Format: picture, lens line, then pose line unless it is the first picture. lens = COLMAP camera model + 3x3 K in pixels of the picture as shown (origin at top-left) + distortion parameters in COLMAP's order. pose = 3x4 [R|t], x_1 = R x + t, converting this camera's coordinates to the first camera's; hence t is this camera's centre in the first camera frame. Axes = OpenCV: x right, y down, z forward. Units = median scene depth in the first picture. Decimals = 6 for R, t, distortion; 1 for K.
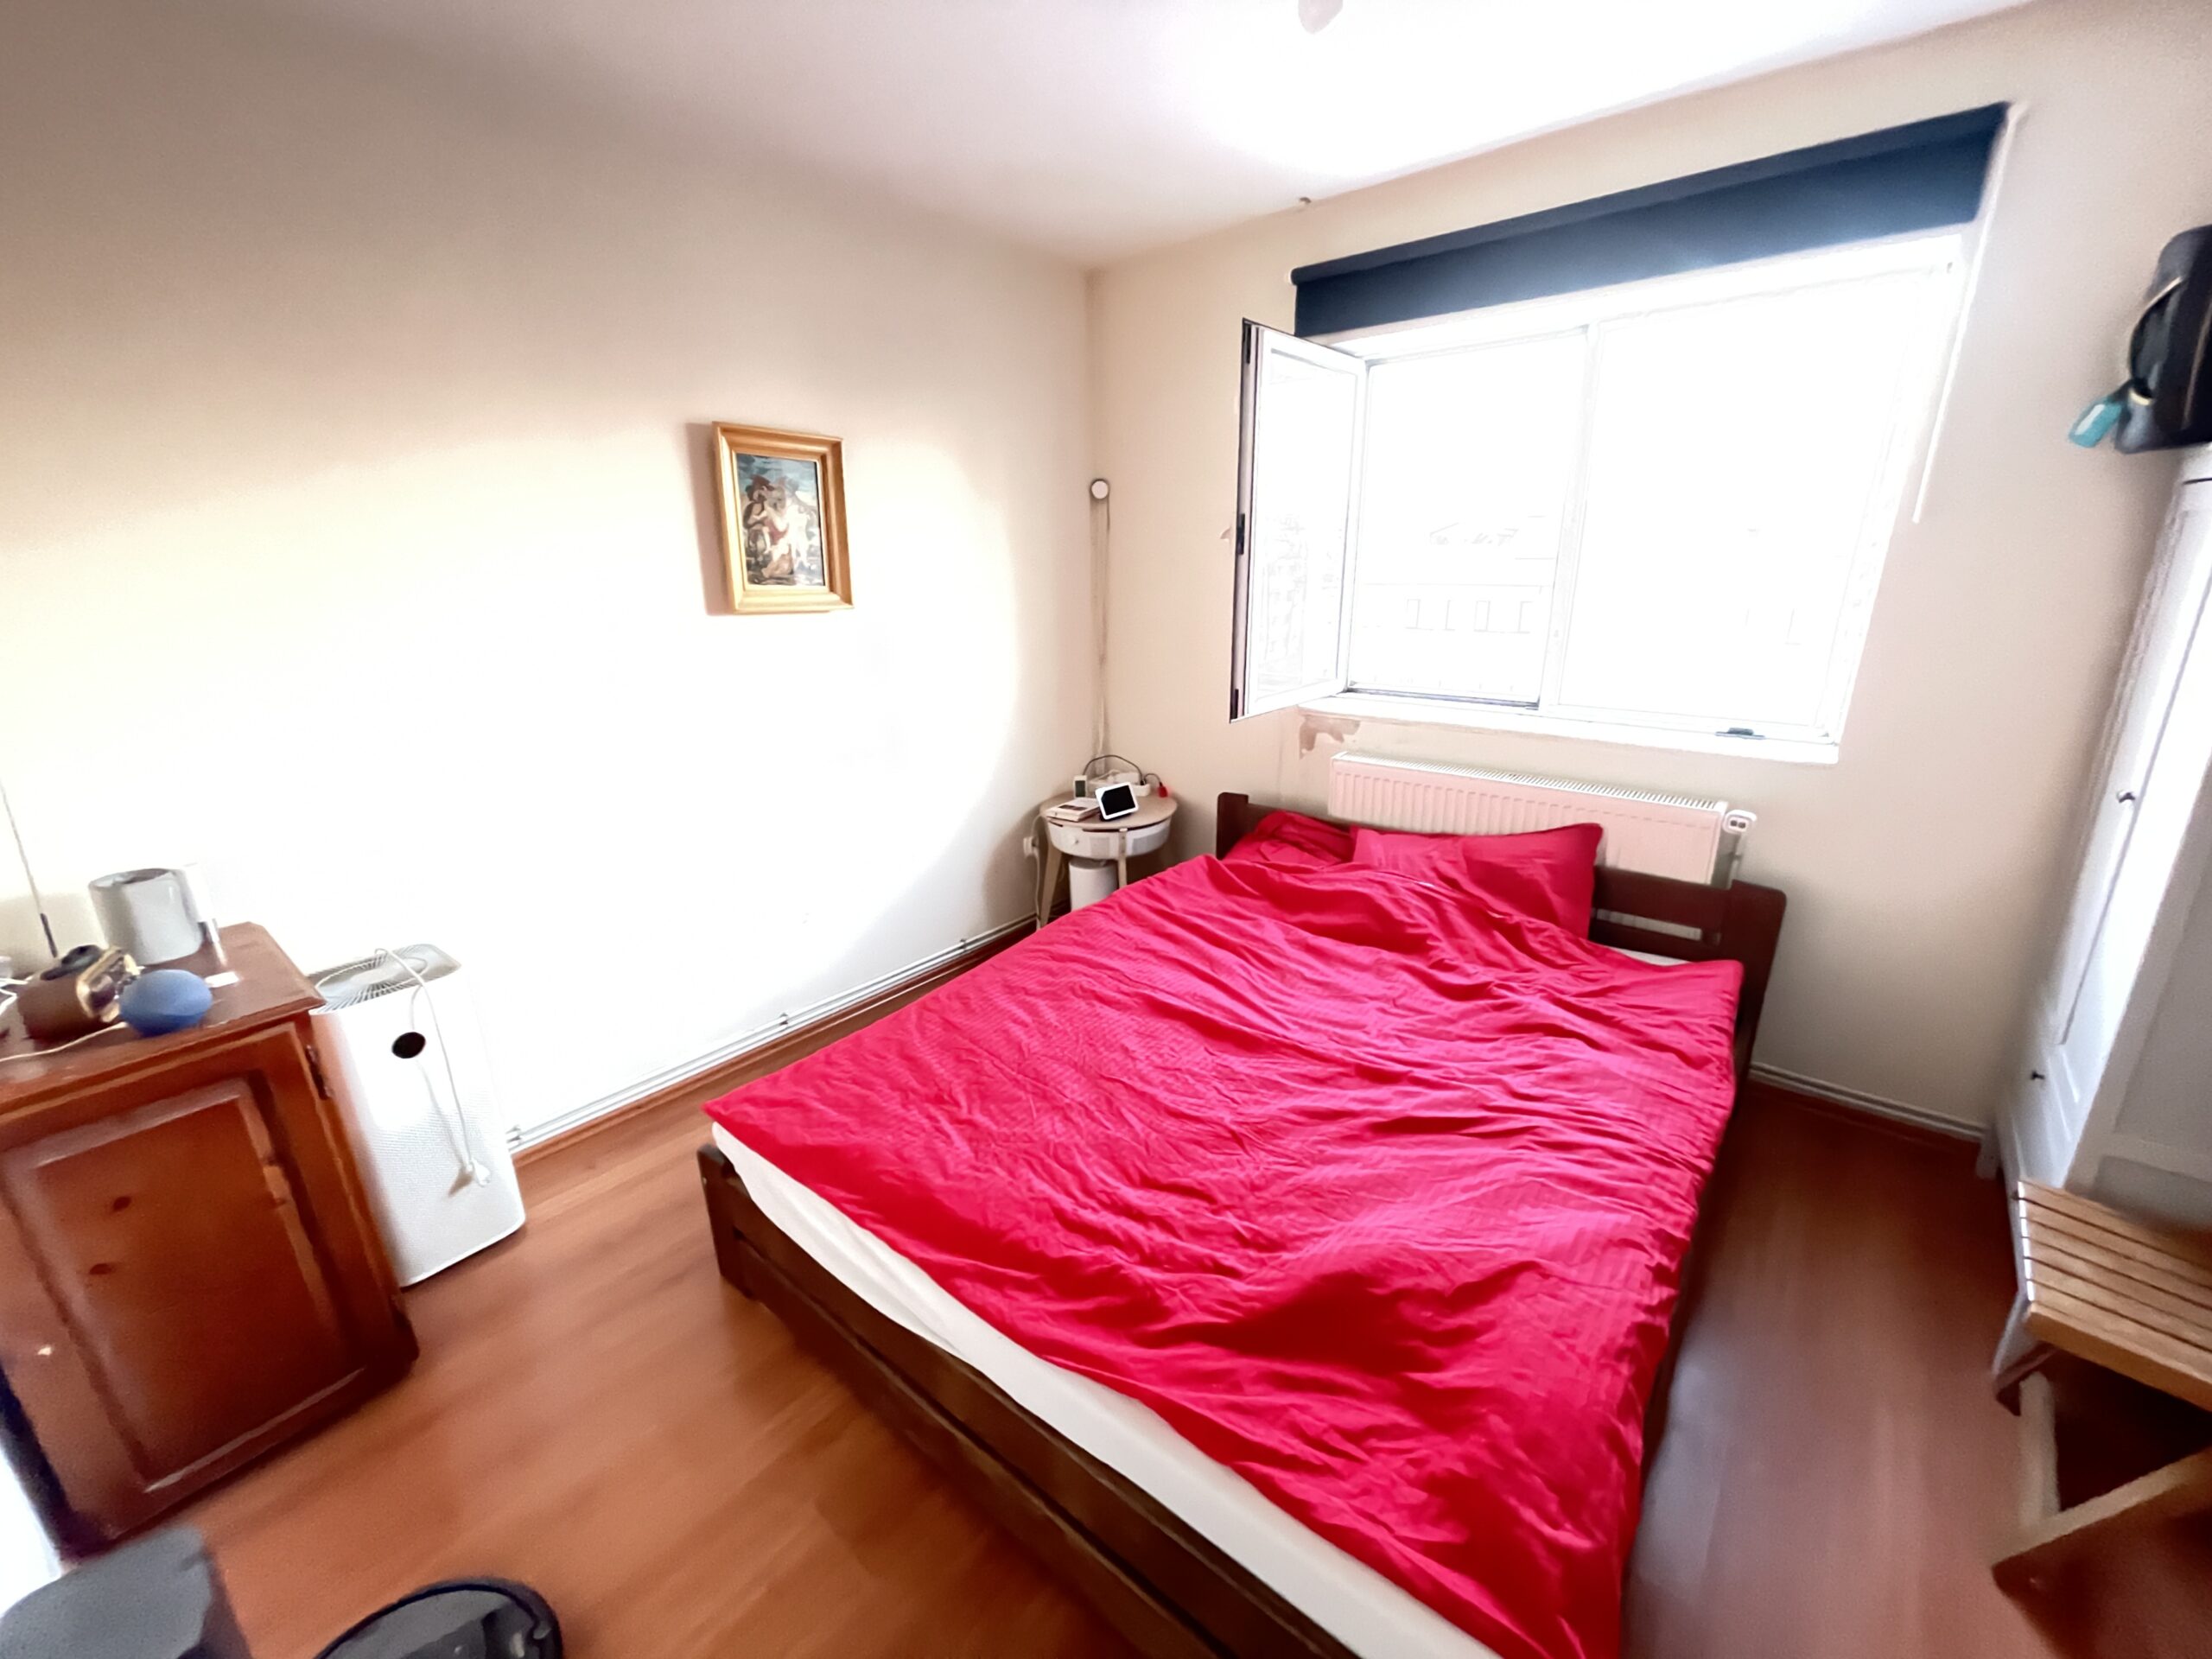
lens RADIAL K [[897.1, 0, 1098.9], [0, 897.1, 833.0], [0, 0, 1]] dist [0.000614, -0.000236]
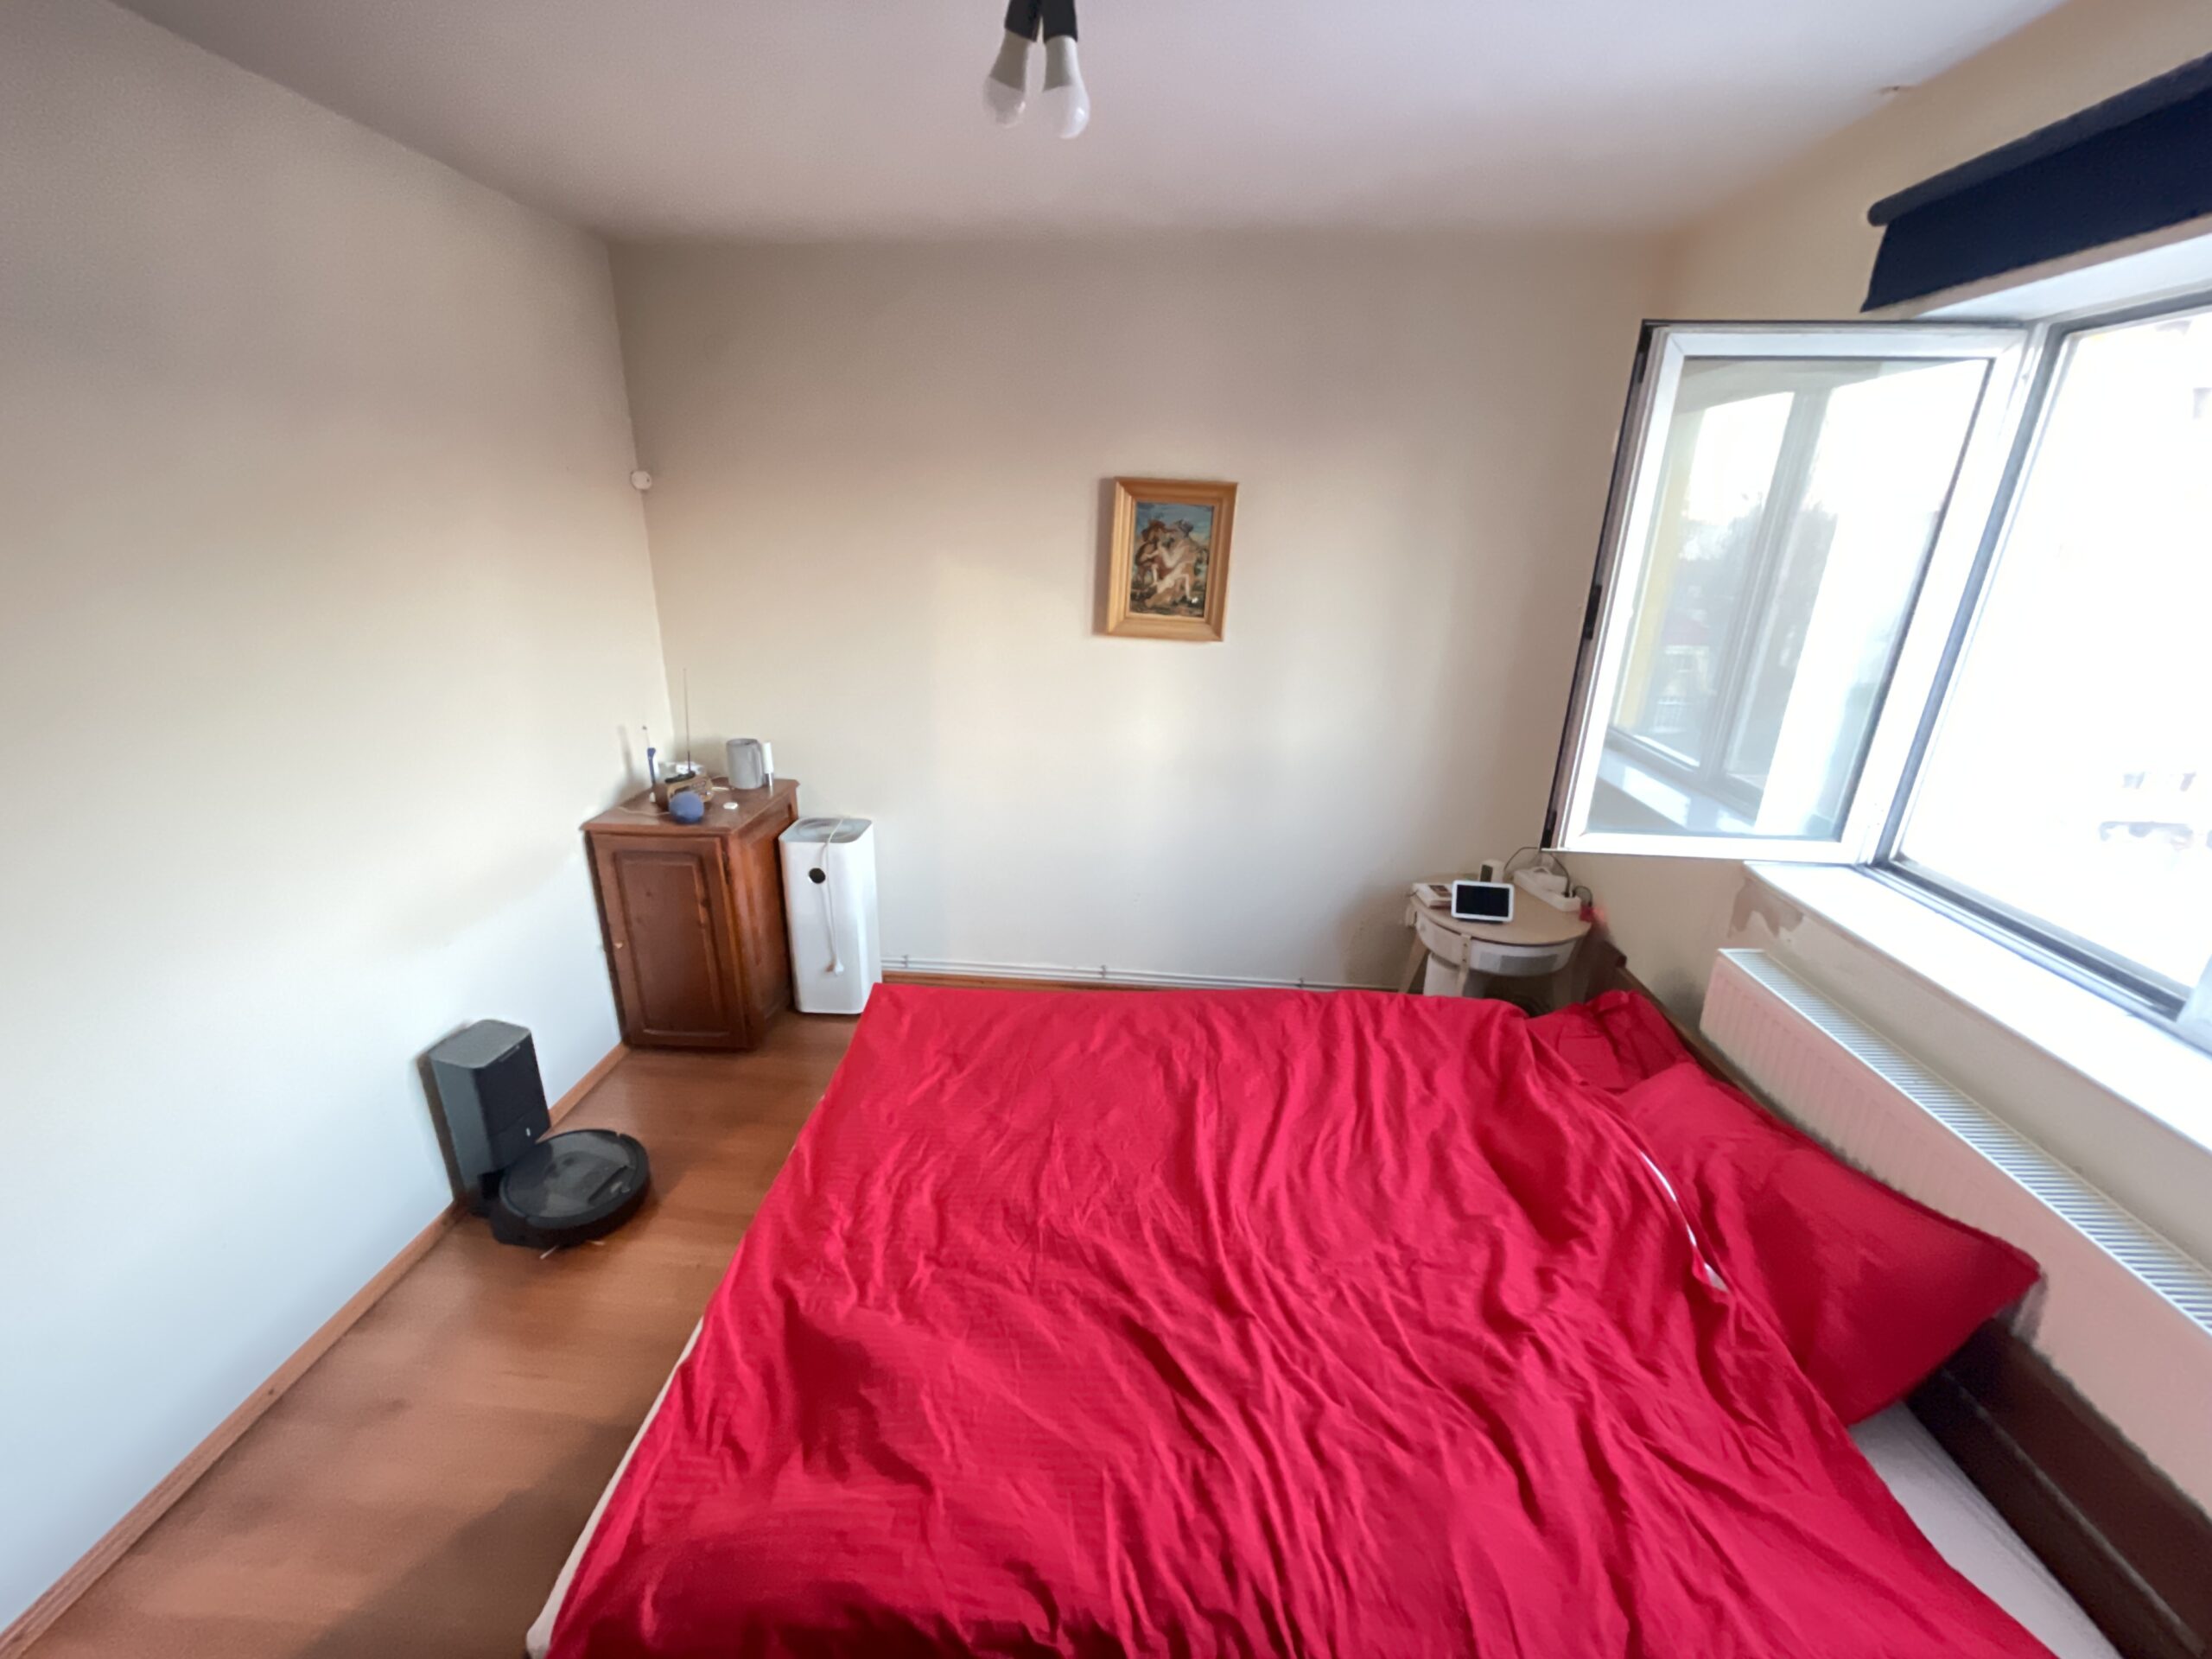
lens RADIAL K [[897.1, 0, 1098.9], [0, 897.1, 833.0], [0, 0, 1]] dist [0.000614, -0.000236]
pose [[0.582592, 0.294166, -0.757663, 0.721259], [-0.265734, 0.949912, 0.164476, -0.234744], [0.768096, 0.105515, 0.631581, 0.323547]]
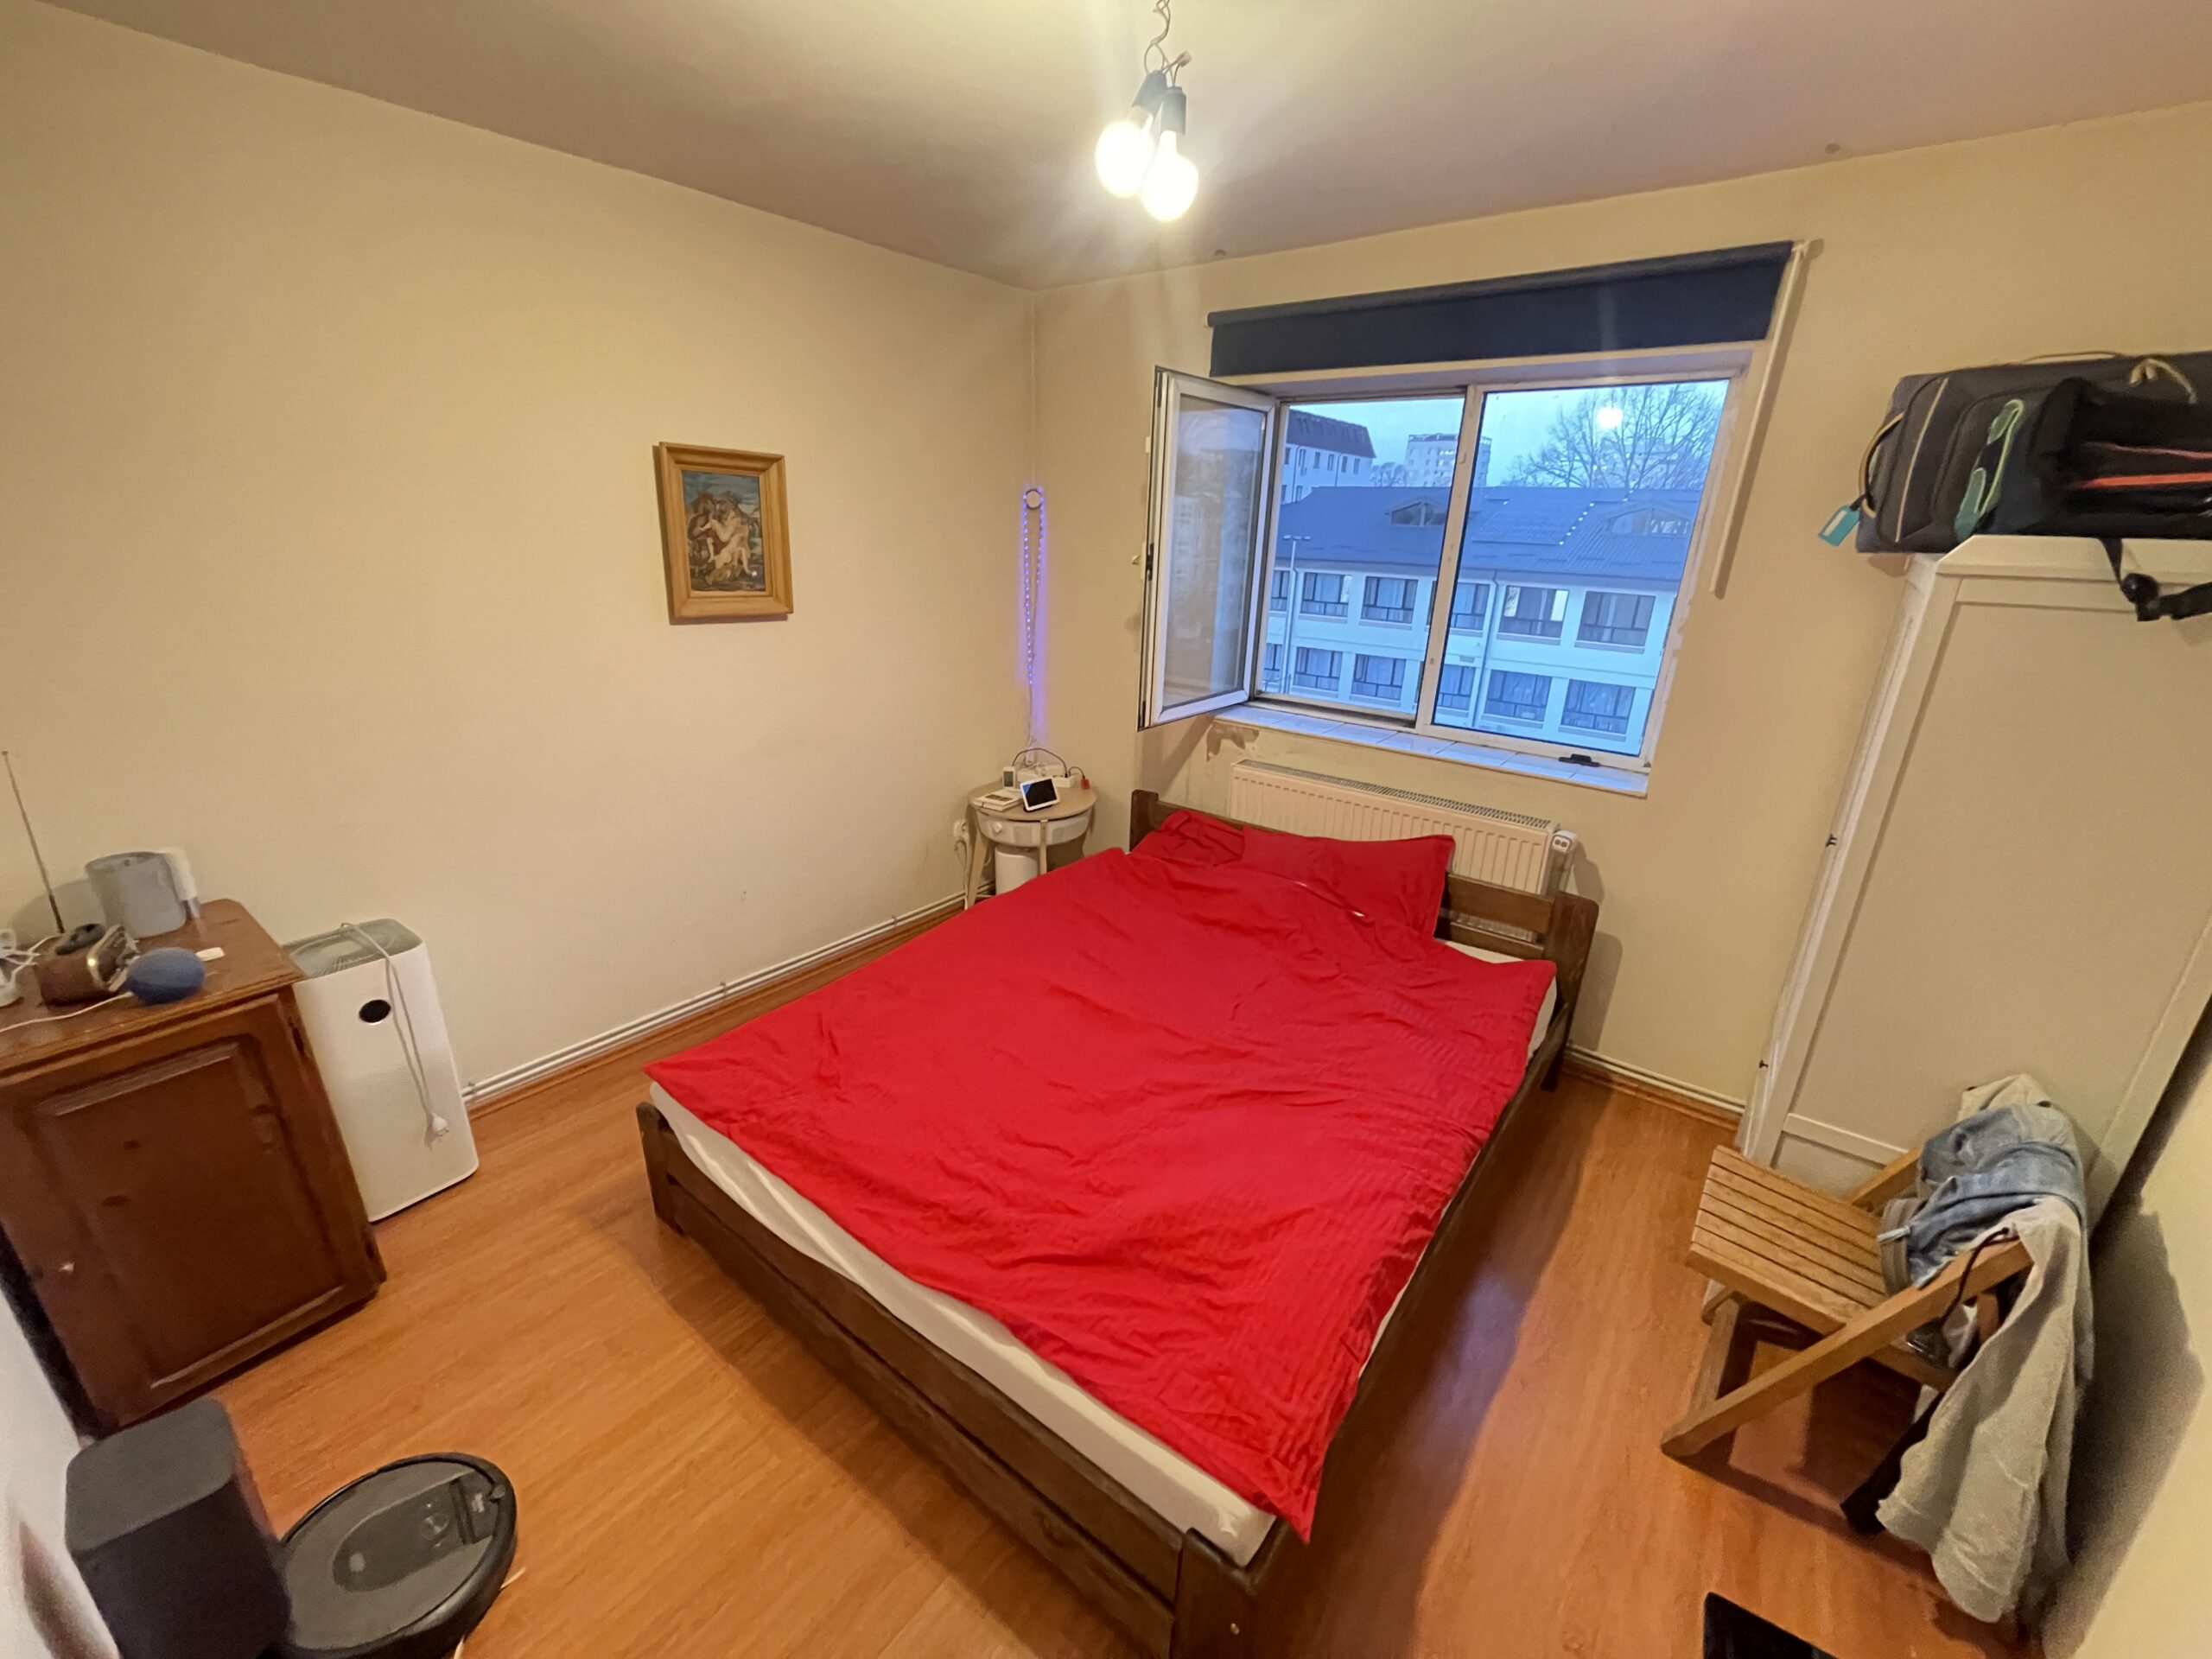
lens RADIAL K [[897.1, 0, 1098.9], [0, 897.1, 833.0], [0, 0, 1]] dist [0.000614, -0.000236]
pose [[0.998574, 0.030356, 0.043923, 0.076861], [-0.032158, 0.998644, 0.040931, -0.058324], [-0.042621, -0.042285, 0.998196, -0.144698]]
